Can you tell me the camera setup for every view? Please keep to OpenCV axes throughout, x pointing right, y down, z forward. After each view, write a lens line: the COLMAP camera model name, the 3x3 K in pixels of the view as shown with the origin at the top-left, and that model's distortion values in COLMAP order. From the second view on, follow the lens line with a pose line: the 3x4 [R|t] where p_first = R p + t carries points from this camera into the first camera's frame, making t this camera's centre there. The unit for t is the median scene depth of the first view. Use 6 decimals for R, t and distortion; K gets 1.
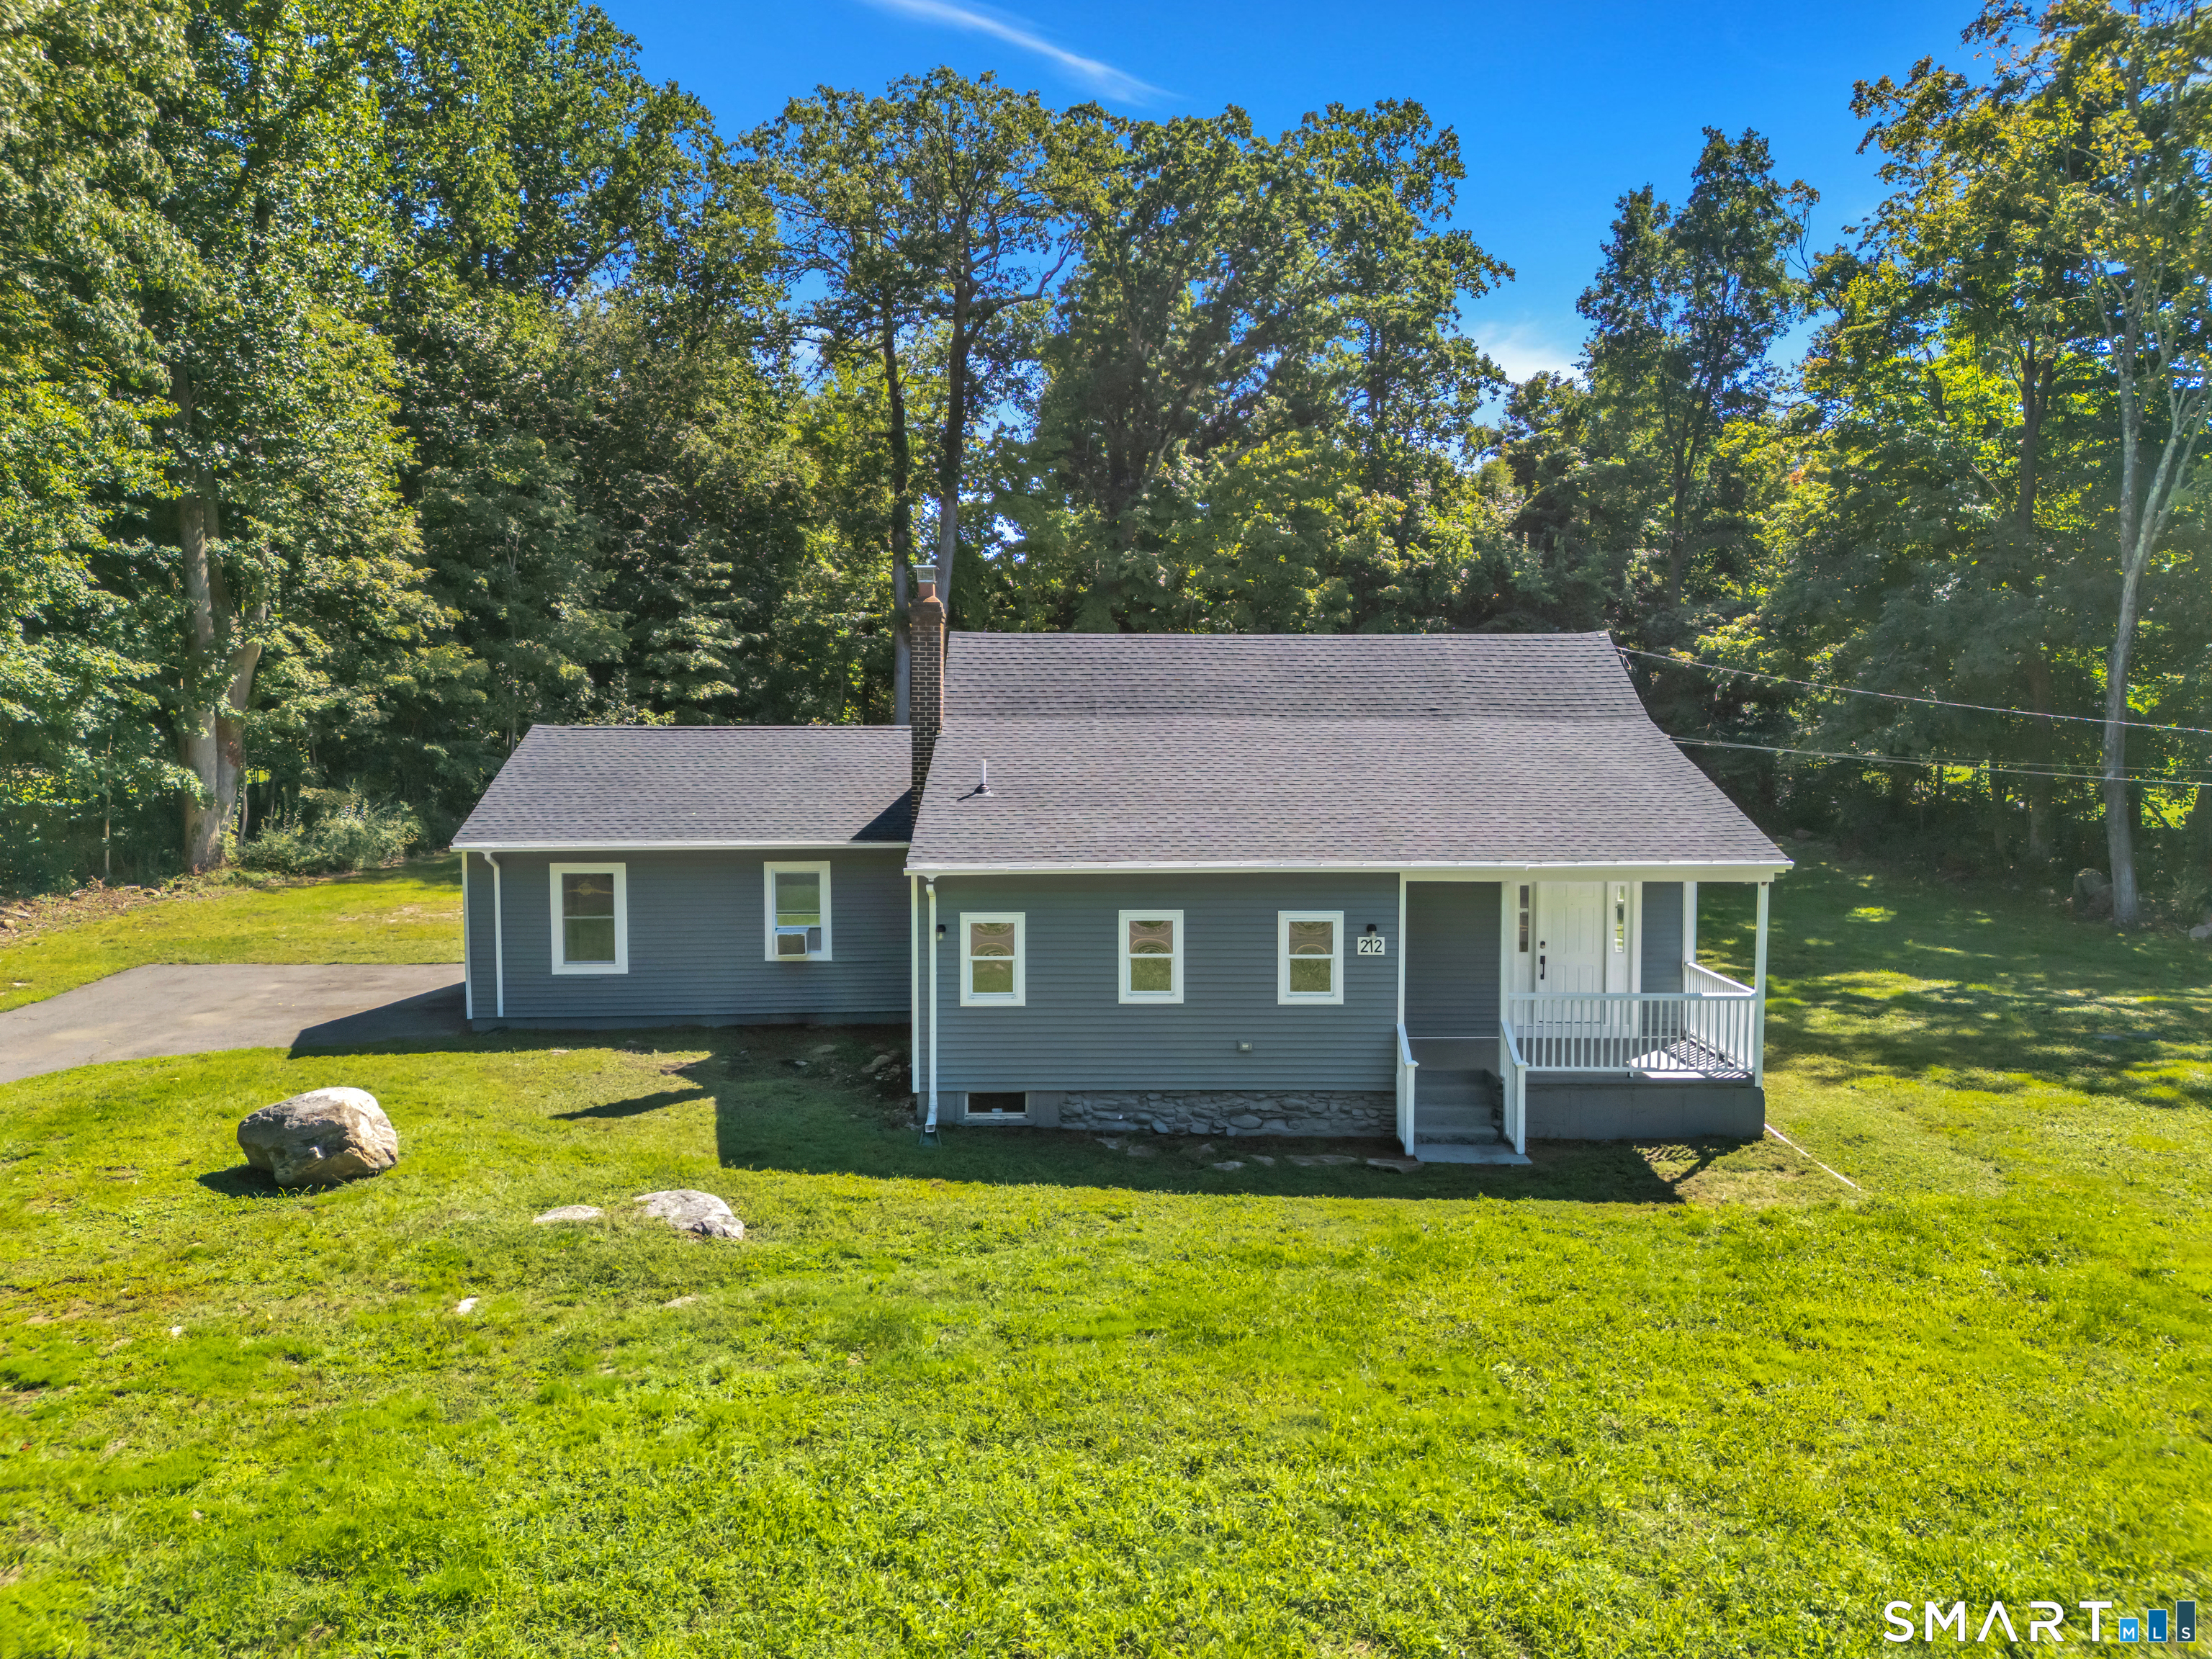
lens RADIAL K [[1637.6, 0, 1108.1], [0, 1637.6, 830.6], [0, 0, 1]] dist [0.031931, -0.011892]
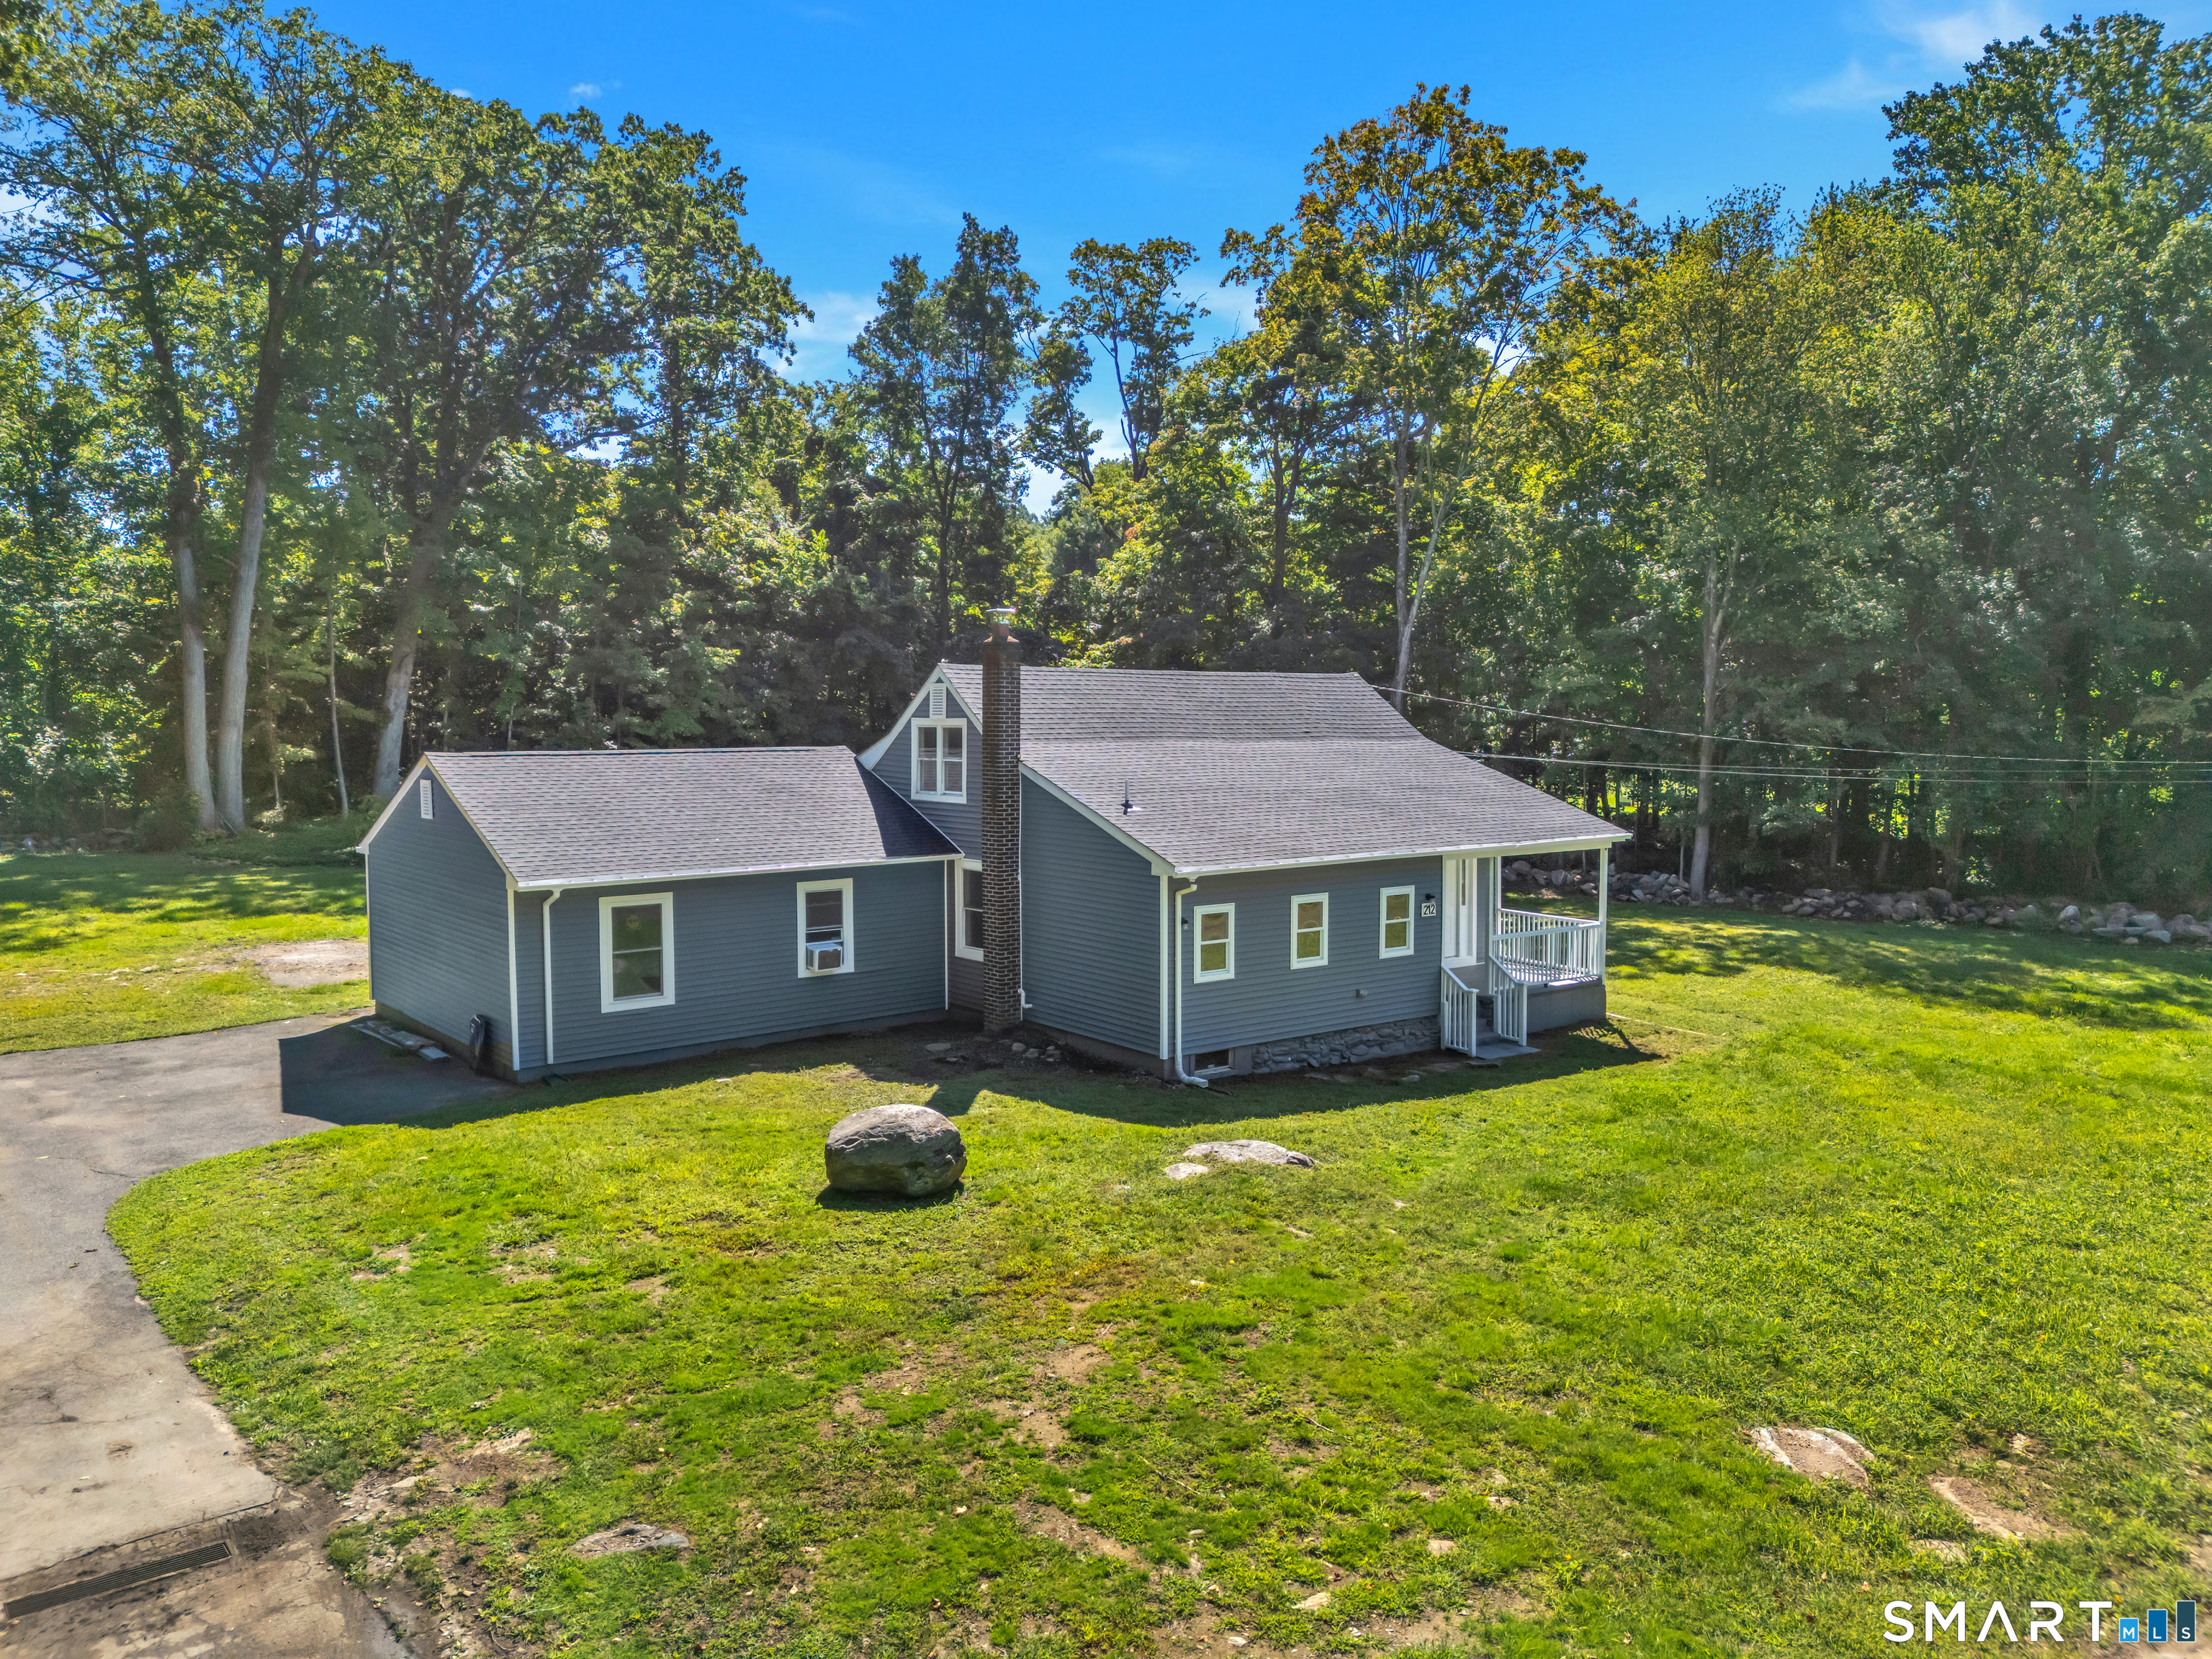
lens RADIAL K [[1637.6, 0, 1117.8], [0, 1637.6, 826.9], [0, 0, 1]] dist [0.031931, -0.011892]
pose [[0.802959, -0.042283, 0.594533, -0.666304], [0.042709, 0.998998, 0.013367, -0.021595], [-0.594502, 0.014659, 0.803960, 0.043537]]
